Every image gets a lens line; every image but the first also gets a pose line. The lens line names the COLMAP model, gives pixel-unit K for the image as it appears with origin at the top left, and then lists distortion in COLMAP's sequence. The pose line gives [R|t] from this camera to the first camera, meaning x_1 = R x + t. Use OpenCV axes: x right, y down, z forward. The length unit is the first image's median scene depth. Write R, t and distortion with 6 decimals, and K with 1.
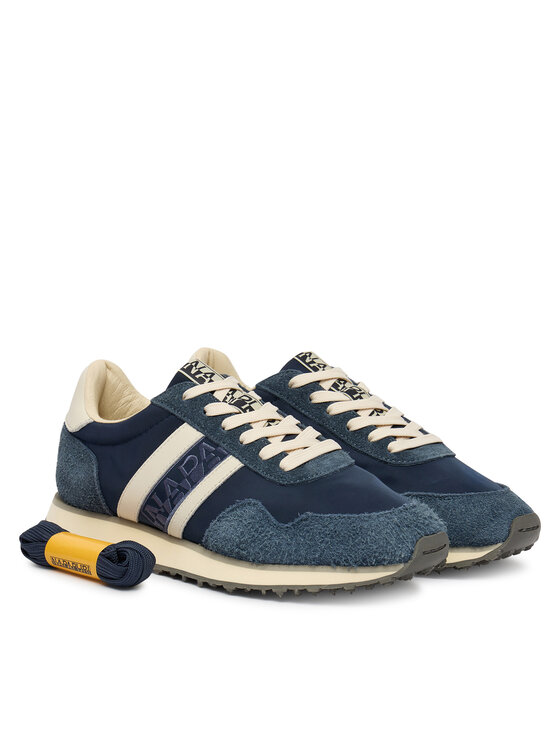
lens RADIAL K [[2090.1, 0, 280.0], [0, 2090.1, 373.0], [0, 0, 1]] dist [0.008466, 0.007242]
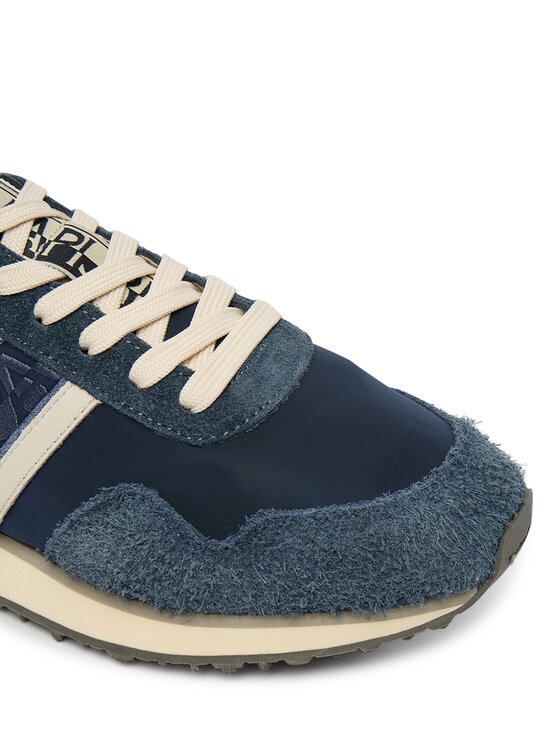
lens RADIAL K [[1013.5, 0, 280.0], [0, 1013.5, 373.0], [0, 0, 1]] dist [-0.025325, -0.009825]
pose [[0.964061, -0.185041, 0.190644, -0.020761], [0.086193, 0.896596, 0.434380, -0.059224], [-0.251309, -0.402336, 0.880323, 0.793835]]
